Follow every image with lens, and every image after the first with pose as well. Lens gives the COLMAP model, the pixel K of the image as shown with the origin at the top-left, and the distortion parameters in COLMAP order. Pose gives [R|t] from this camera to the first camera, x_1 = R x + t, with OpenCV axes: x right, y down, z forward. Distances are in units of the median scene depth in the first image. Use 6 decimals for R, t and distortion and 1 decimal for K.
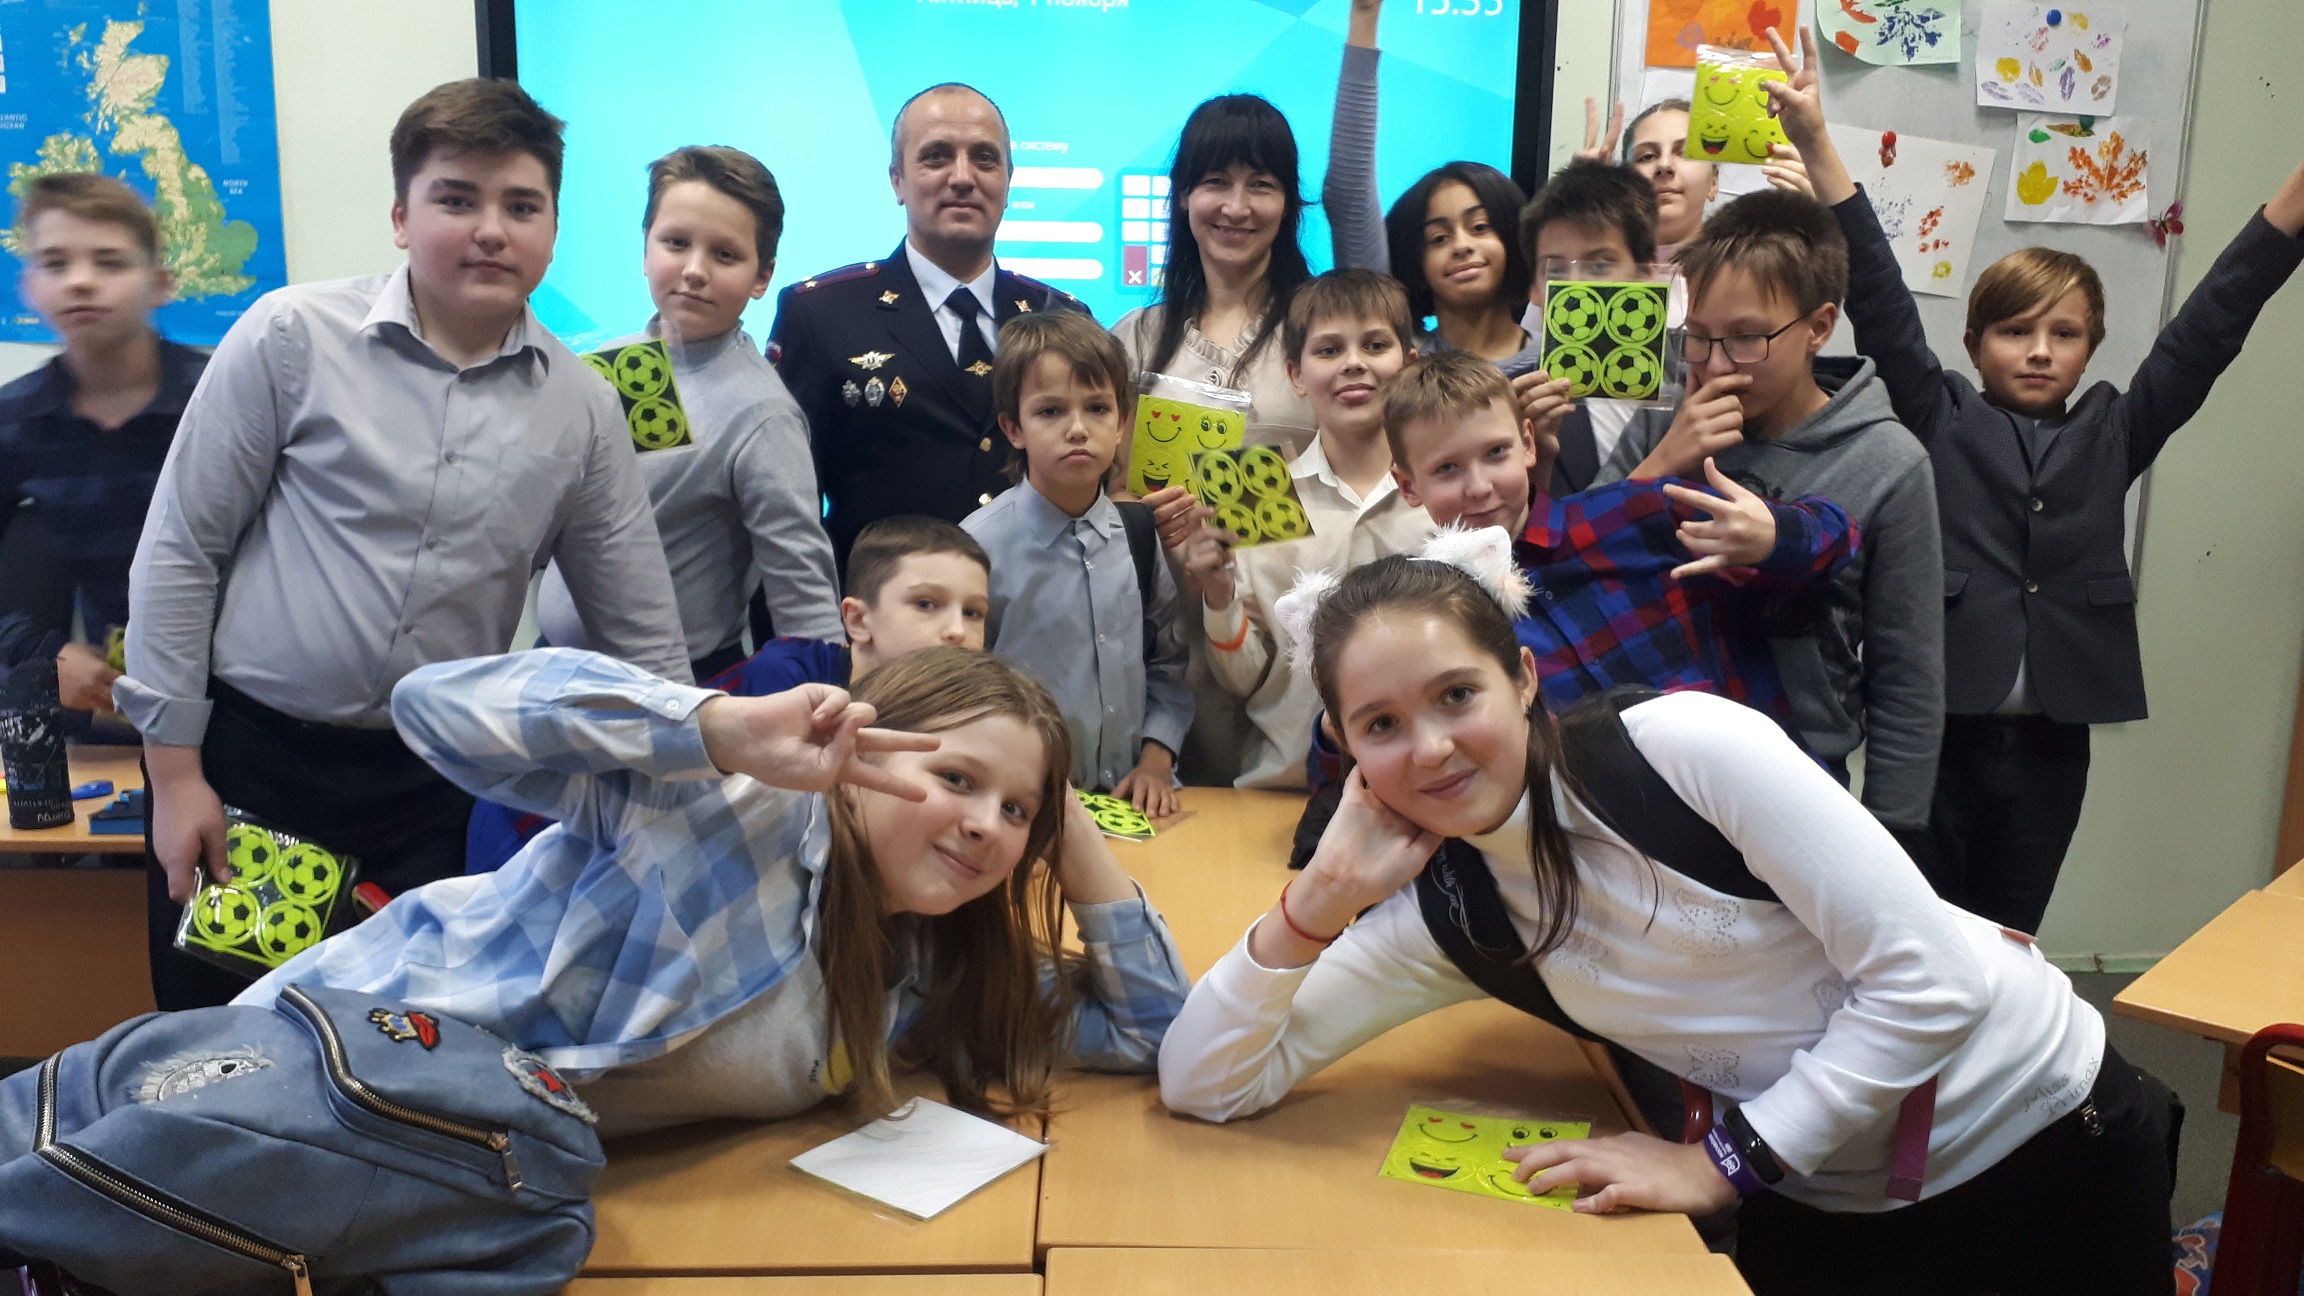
lens RADIAL K [[1852.8, 0, 1151.9], [0, 1852.8, 646.2], [0, 0, 1]] dist [-0.003801, -0.010008]
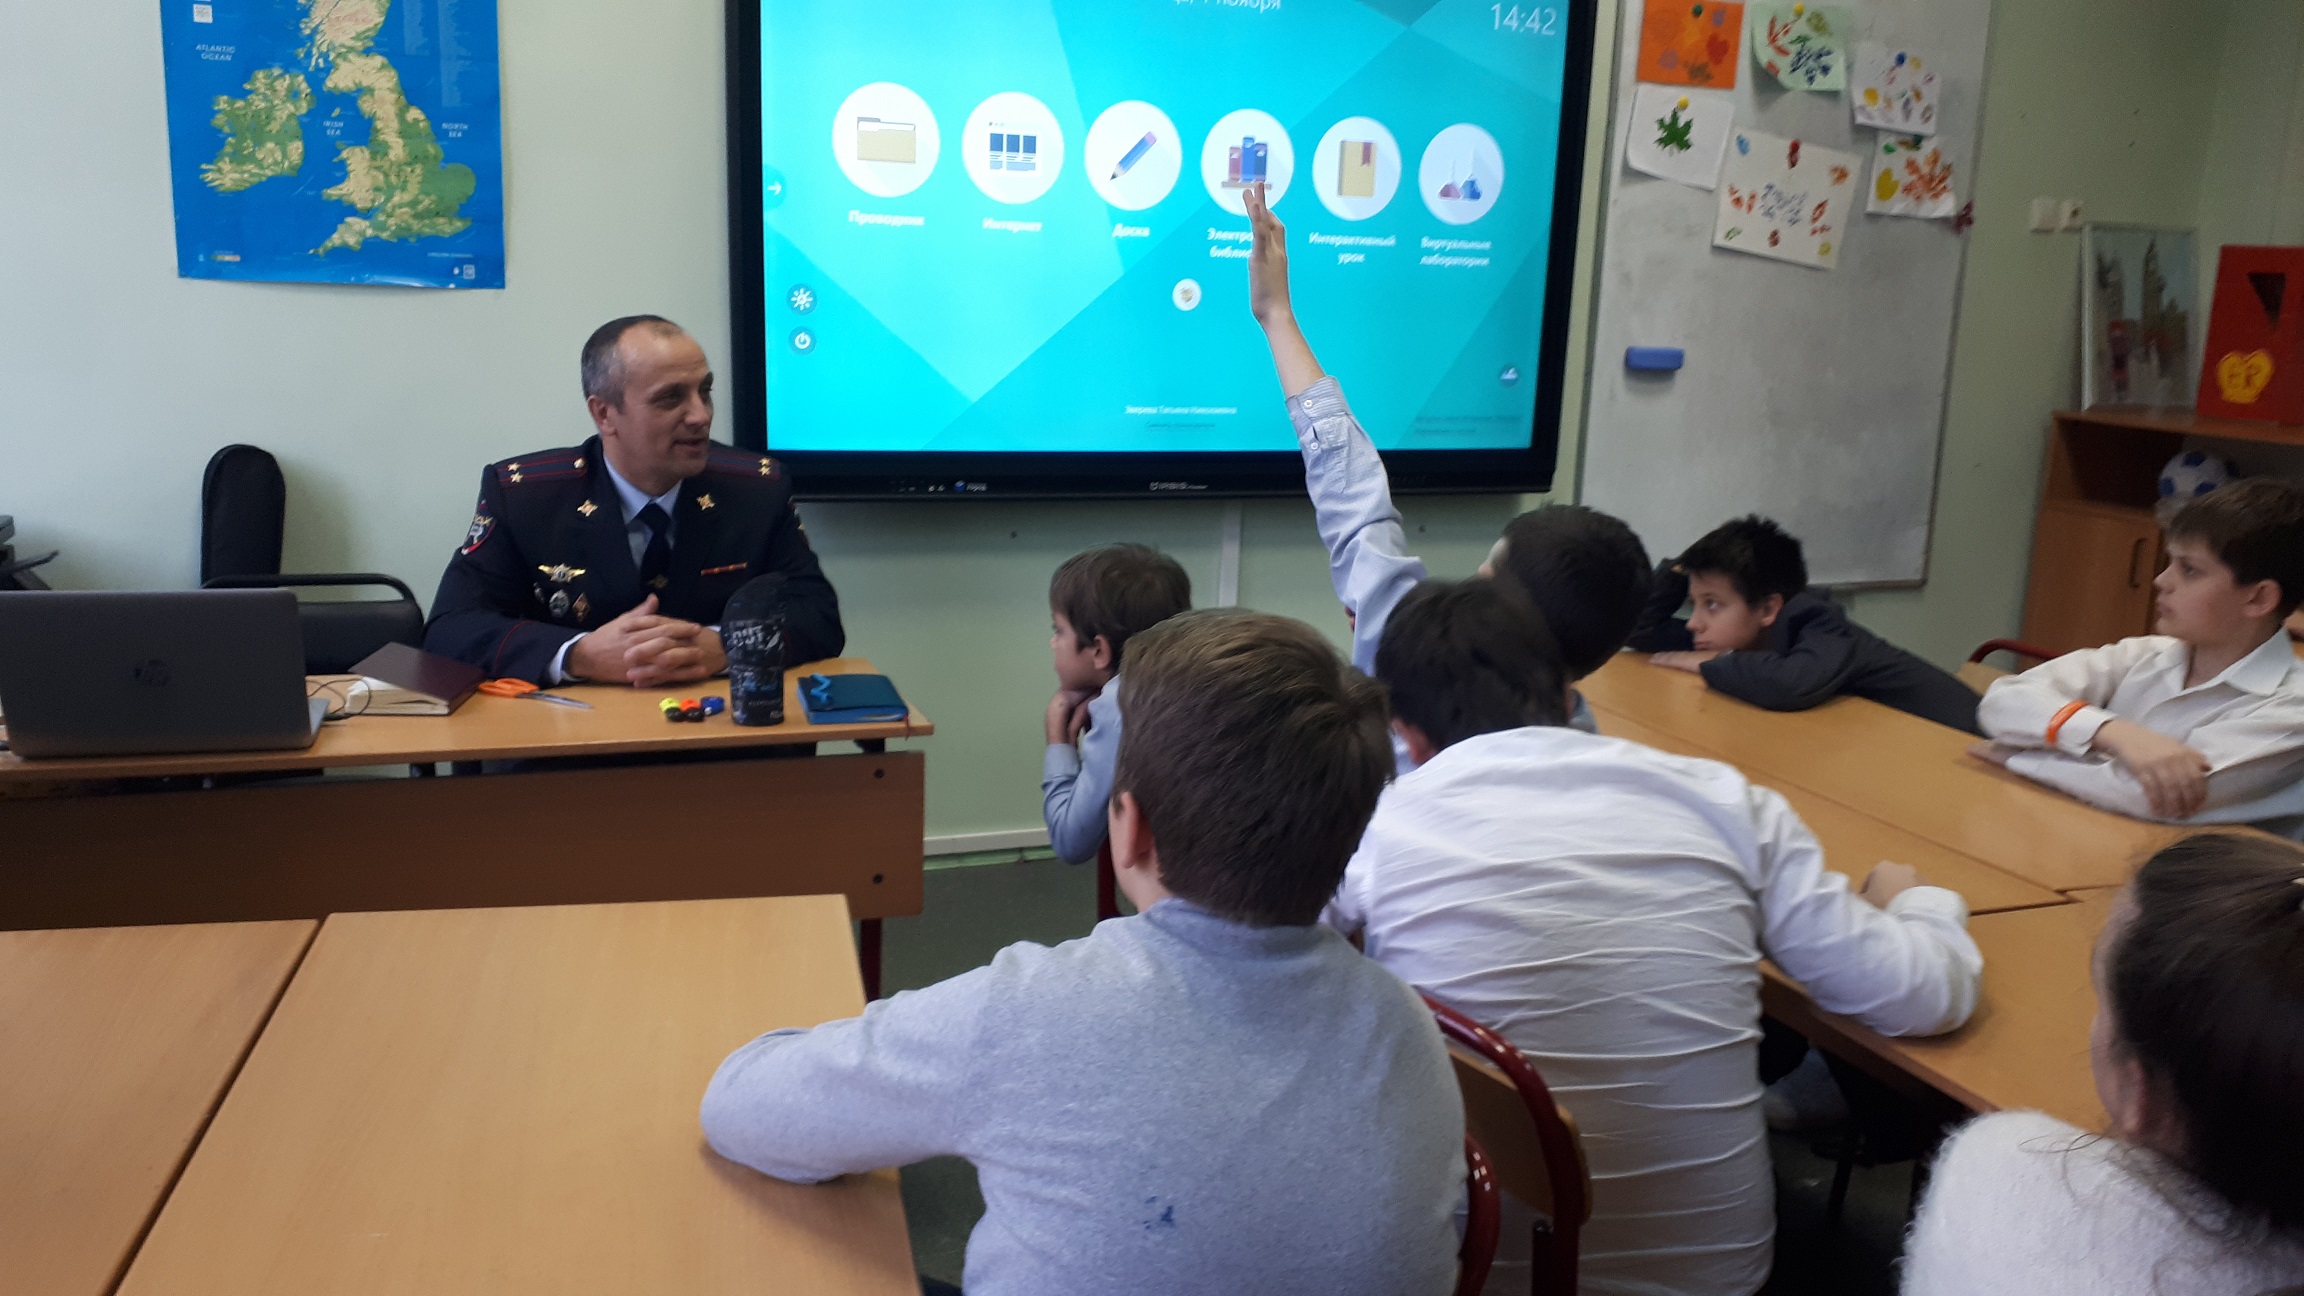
lens RADIAL K [[1852.8, 0, 1151.2], [0, 1852.8, 649.0], [0, 0, 1]] dist [-0.003801, -0.010008]
pose [[0.946517, -0.046440, 0.319295, -0.467729], [0.036078, 0.998615, 0.038295, 0.011046], [-0.320631, -0.024728, 0.946881, -0.091335]]
